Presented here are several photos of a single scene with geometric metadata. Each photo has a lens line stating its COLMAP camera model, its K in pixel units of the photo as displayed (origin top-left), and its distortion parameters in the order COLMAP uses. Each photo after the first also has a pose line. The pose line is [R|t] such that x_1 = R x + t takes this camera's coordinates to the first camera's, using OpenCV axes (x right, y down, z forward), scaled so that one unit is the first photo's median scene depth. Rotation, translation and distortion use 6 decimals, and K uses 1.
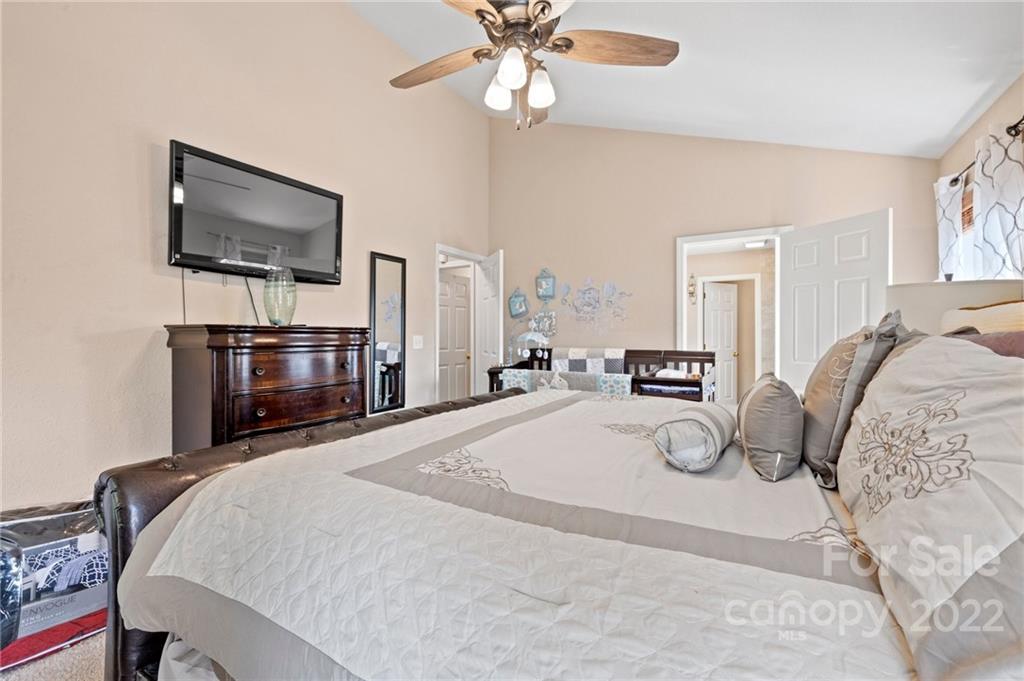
lens RADIAL K [[434.5, 0, 512.6], [0, 434.5, 336.6], [0, 0, 1]] dist [0.004119, 0.000032]
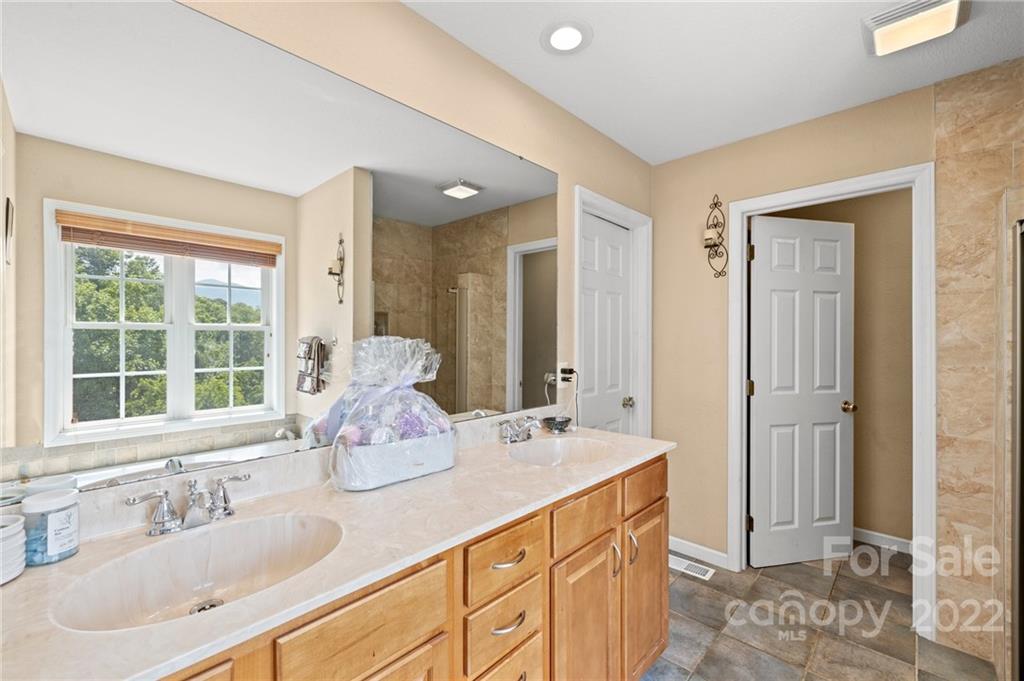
lens RADIAL K [[434.5, 0, 512.1], [0, 434.5, 341.6], [0, 0, 1]] dist [0.004119, 0.000032]
pose [[0.974817, 0.004913, -0.222952, 0.324756], [-0.003976, 0.999981, 0.004655, -0.018460], [0.222971, -0.003652, 0.974818, 0.590242]]
